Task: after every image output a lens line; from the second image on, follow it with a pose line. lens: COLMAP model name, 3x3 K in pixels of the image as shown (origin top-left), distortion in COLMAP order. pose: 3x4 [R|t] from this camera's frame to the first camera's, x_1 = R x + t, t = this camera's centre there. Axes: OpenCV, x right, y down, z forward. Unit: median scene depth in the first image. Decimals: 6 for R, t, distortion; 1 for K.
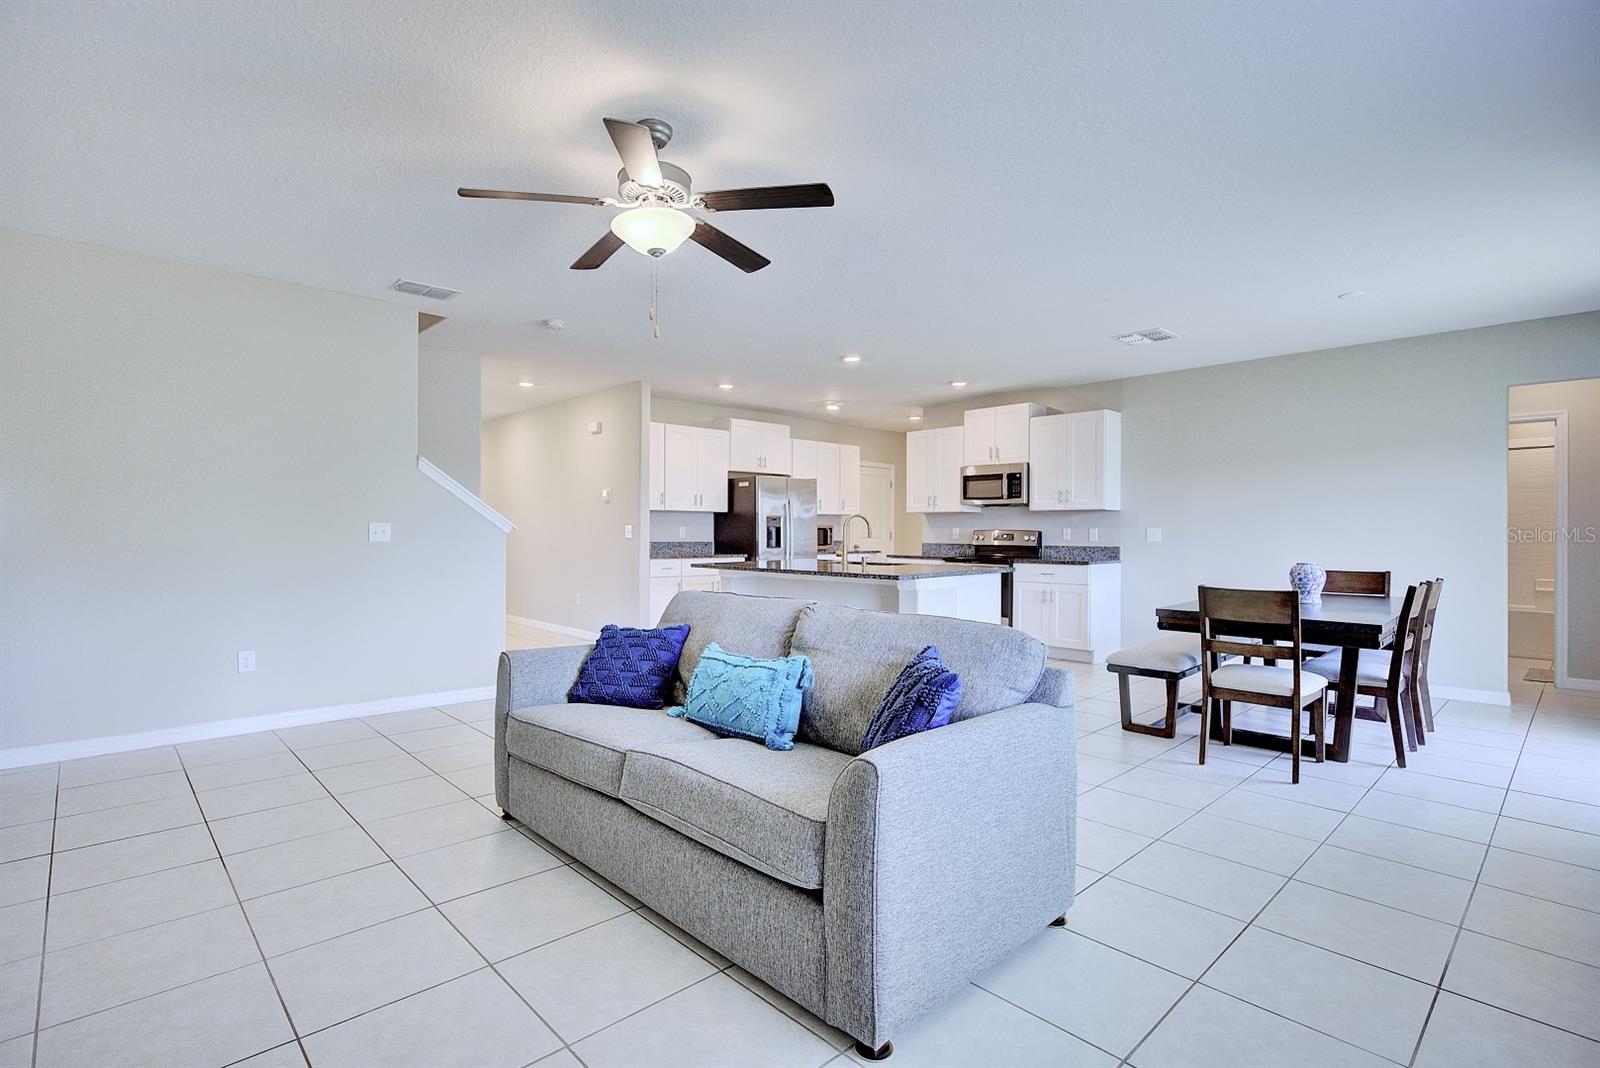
lens RADIAL K [[750.4, 0, 790.5], [0, 750.4, 535.1], [0, 0, 1]] dist [-0.002885, -0.001912]
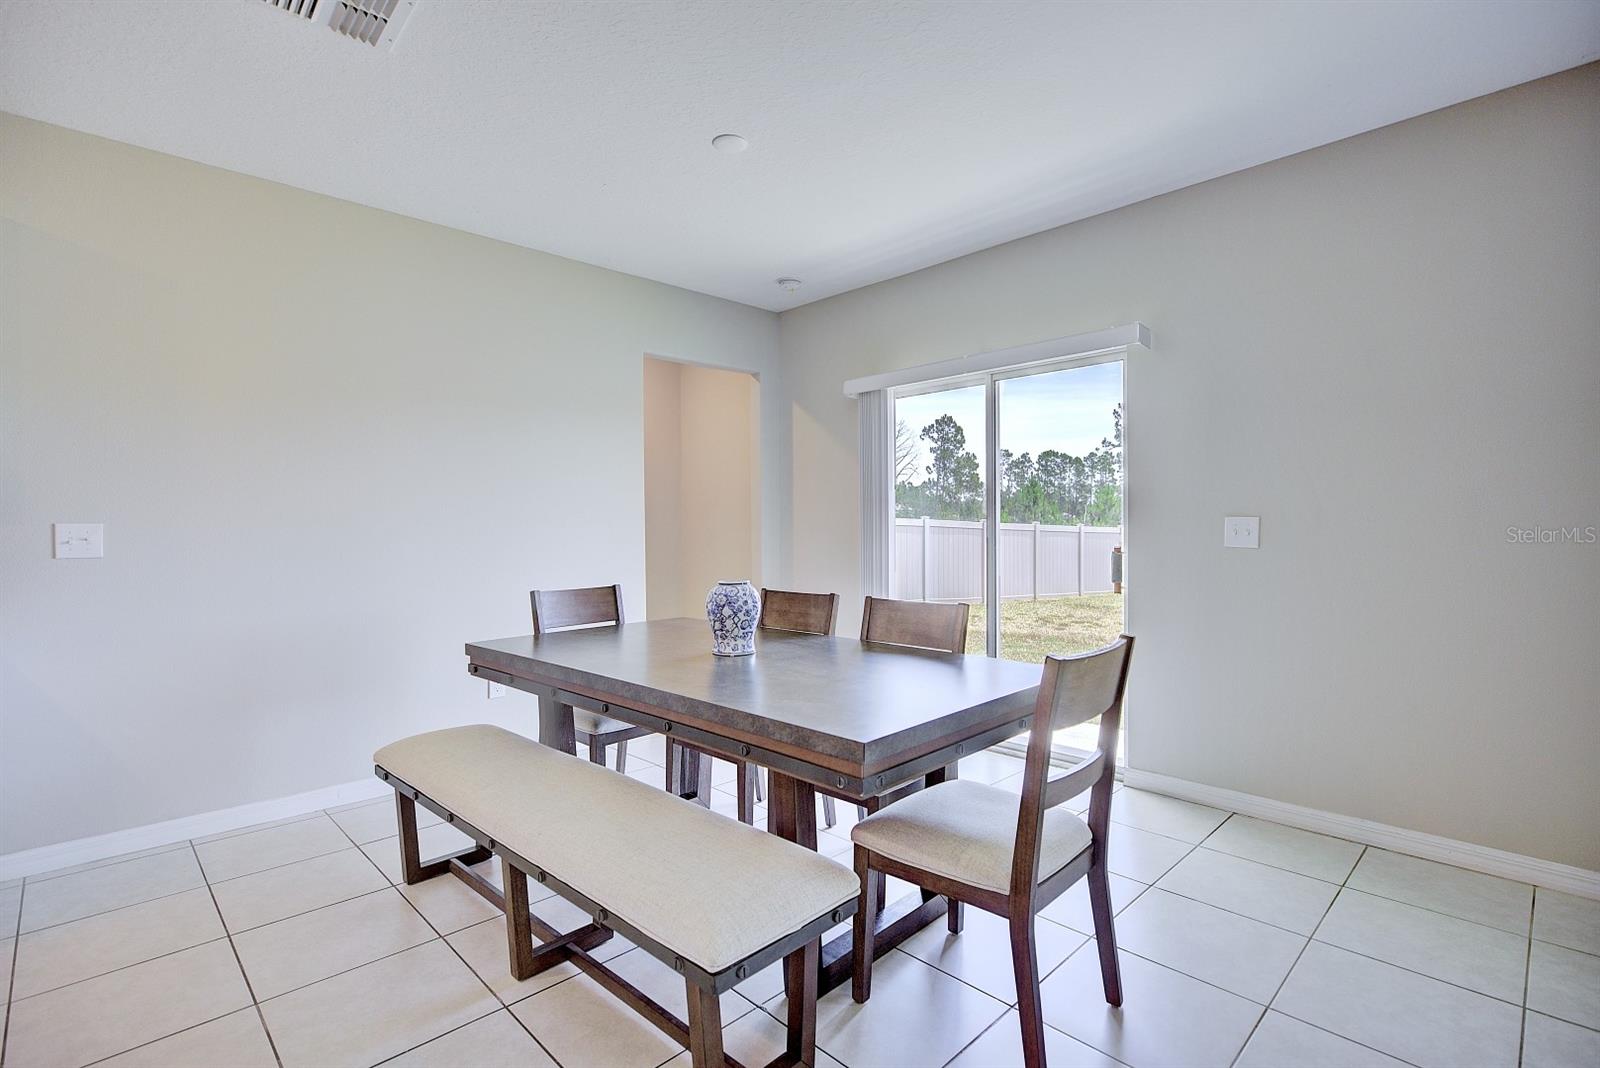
lens RADIAL K [[750.4, 0, 791.4], [0, 750.4, 531.1], [0, 0, 1]] dist [-0.002885, -0.001912]
pose [[-0.014937, -0.007458, 0.999861, 0.074609], [0.015635, 0.999848, 0.007691, -0.001982], [-0.999766, 0.015748, -0.014818, 0.543302]]
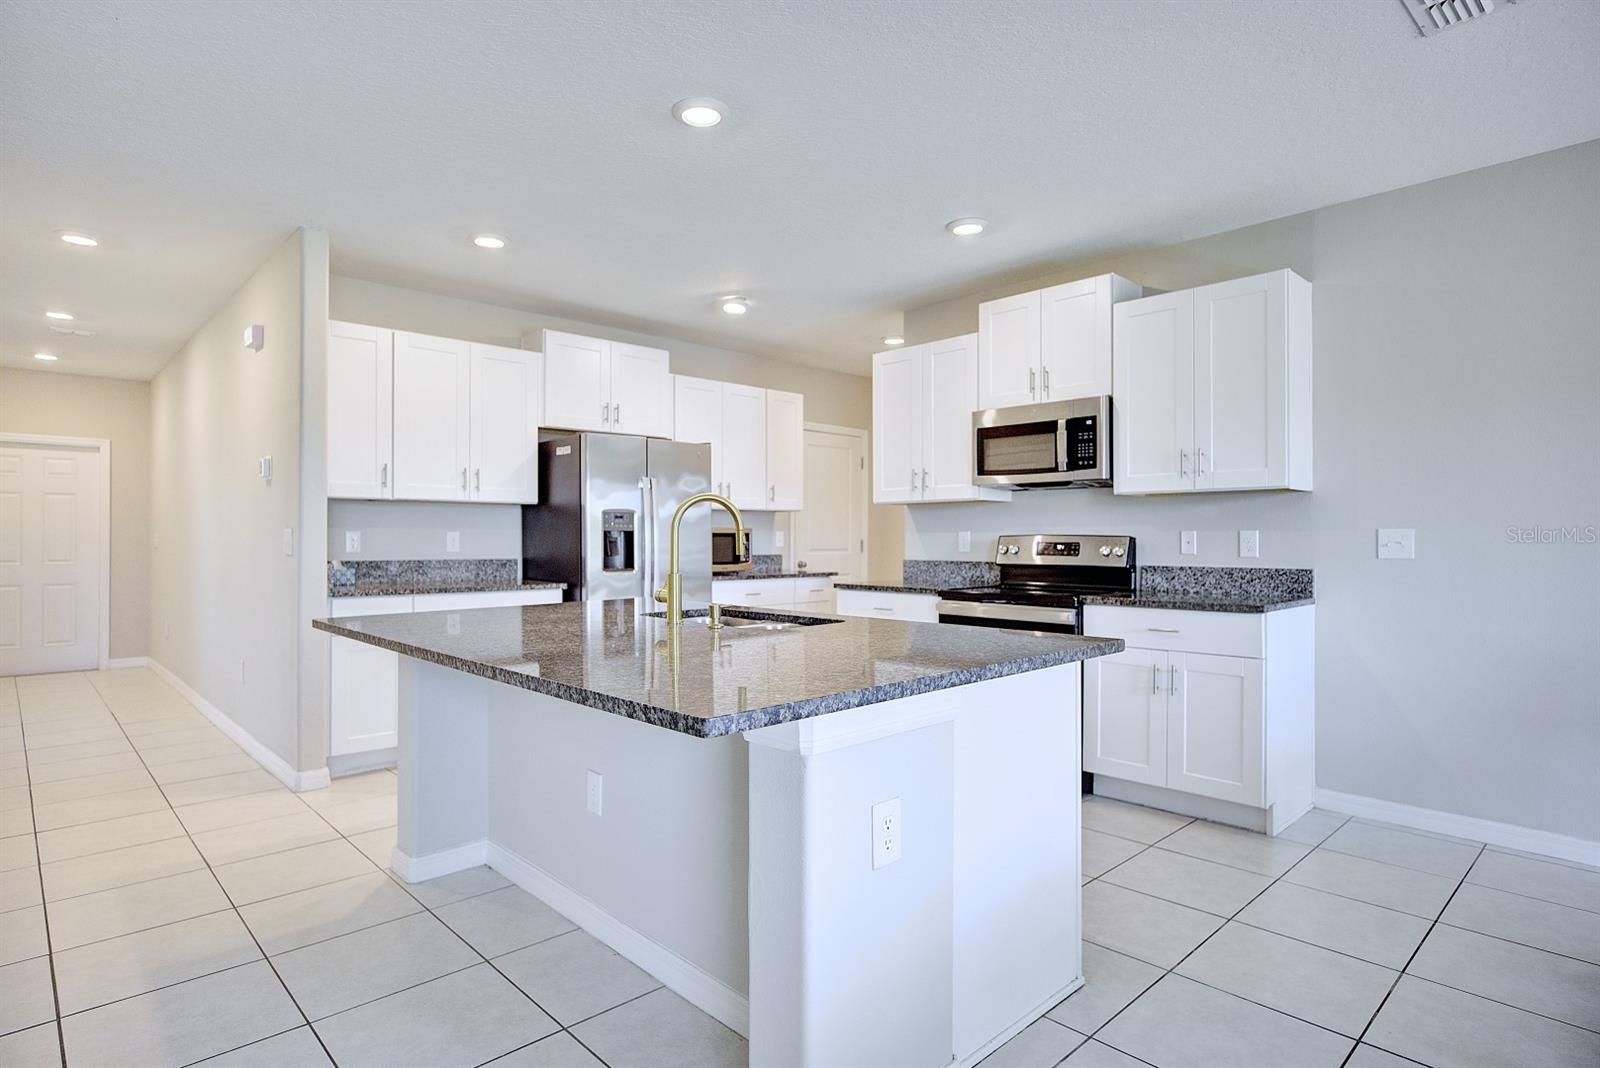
lens RADIAL K [[850.8, 0, 796.0], [0, 850.8, 534.1], [0, 0, 1]] dist [-0.007353, 0.000919]
pose [[0.999919, -0.004850, 0.011735, 0.099217], [0.004983, 0.999923, -0.011403, -0.001699], [-0.011679, 0.011460, 0.999866, 0.421758]]
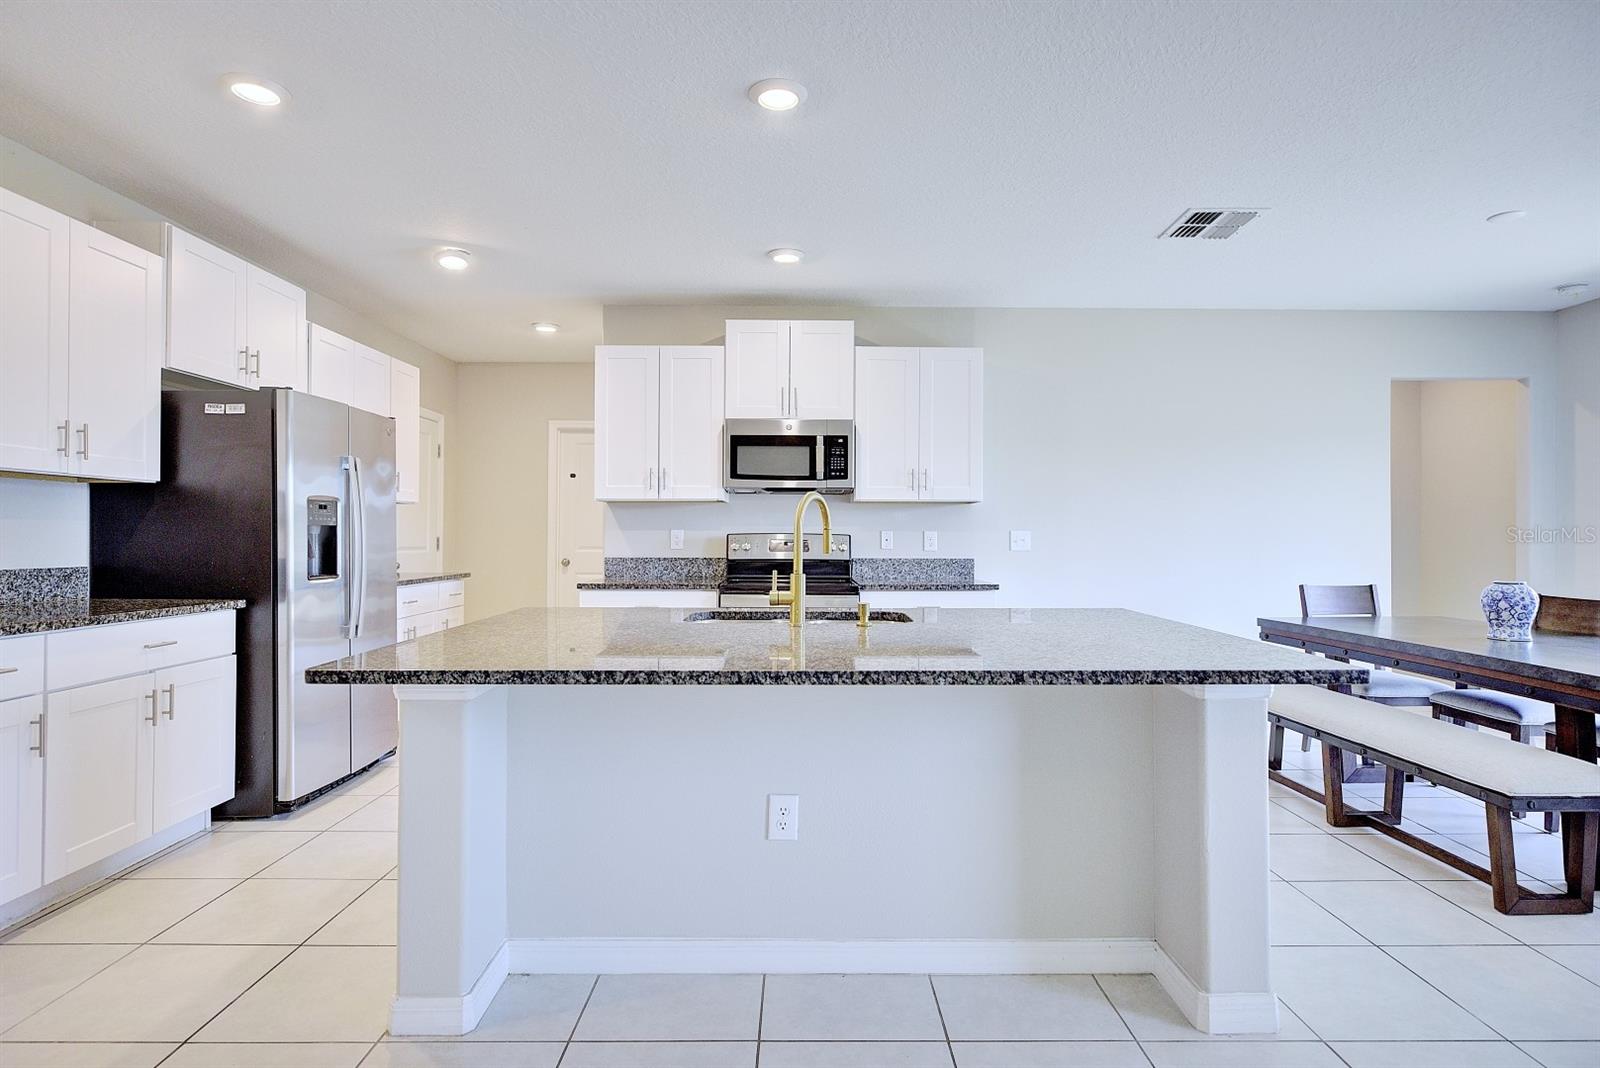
lens RADIAL K [[815.8, 0, 812.3], [0, 815.8, 529.8], [0, 0, 1]] dist [-0.008832, 0.005720]
pose [[0.671058, 0.002343, 0.741401, -0.173347], [0.005065, 0.999957, -0.007745, -0.004584], [-0.741388, 0.008952, 0.671017, 0.548066]]
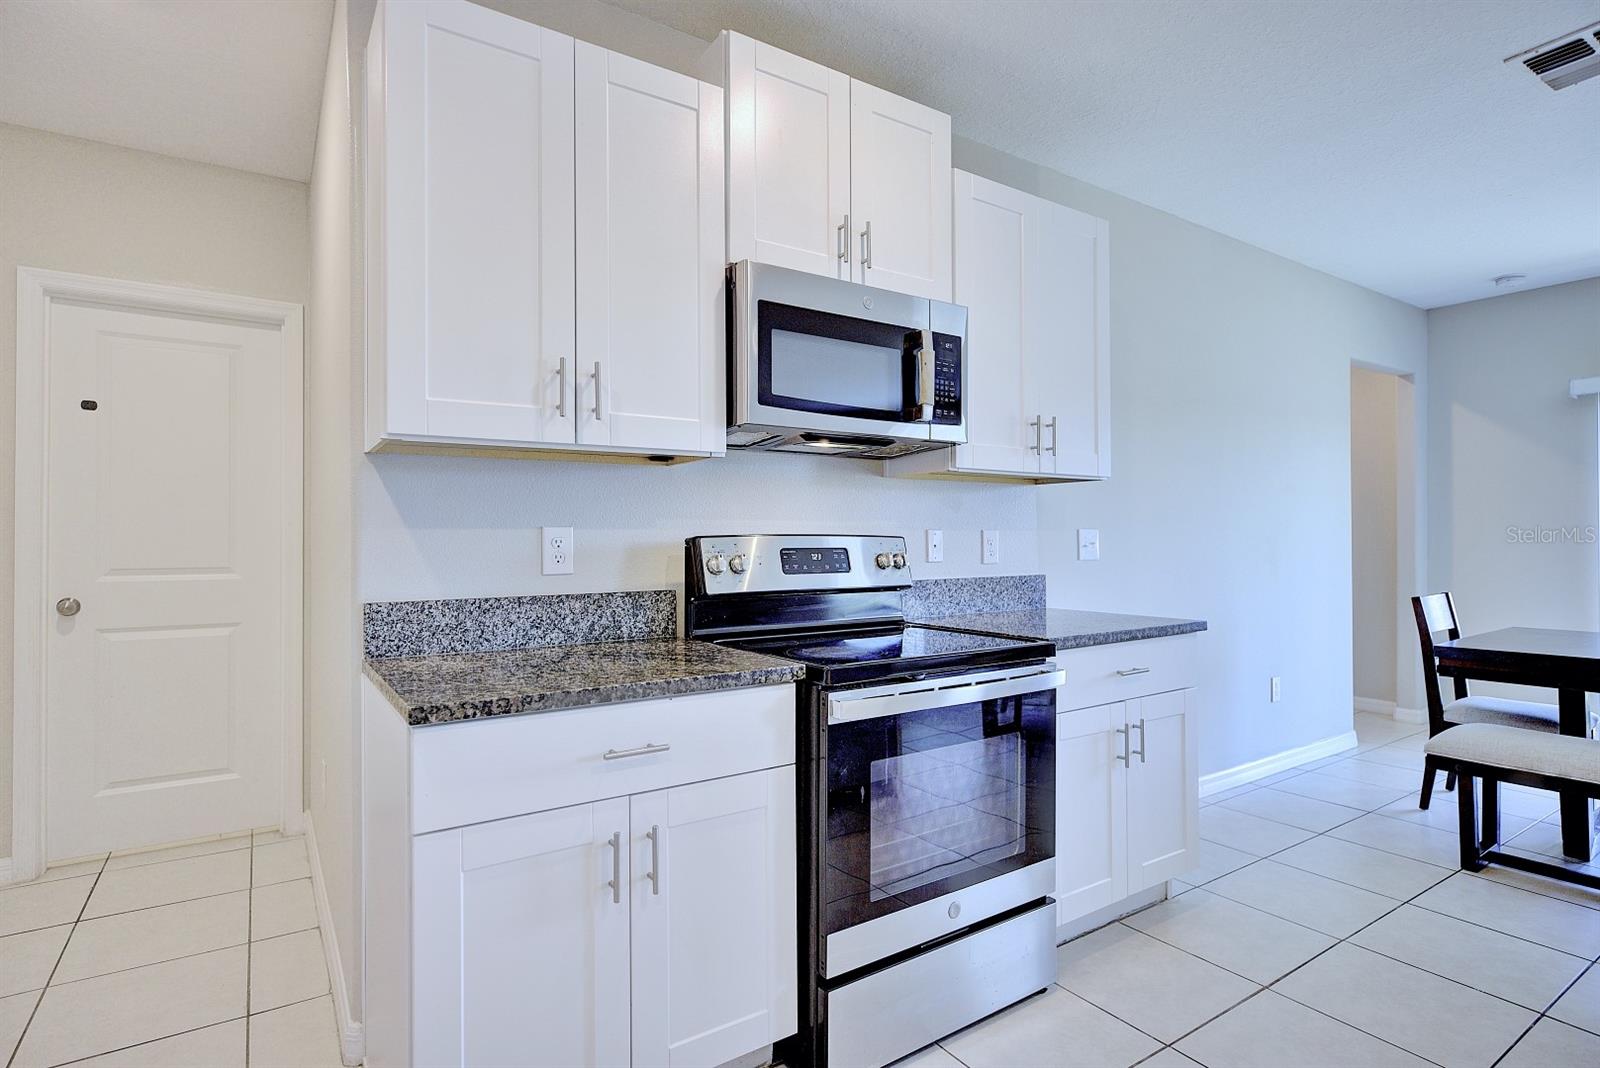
lens RADIAL K [[815.8, 0, 793.4], [0, 815.8, 536.7], [0, 0, 1]] dist [-0.008832, 0.005720]
pose [[0.158339, -0.002900, 0.987380, -0.017204], [0.011846, 0.999929, 0.001037, -0.006380], [-0.987314, 0.011533, 0.158363, 0.942354]]
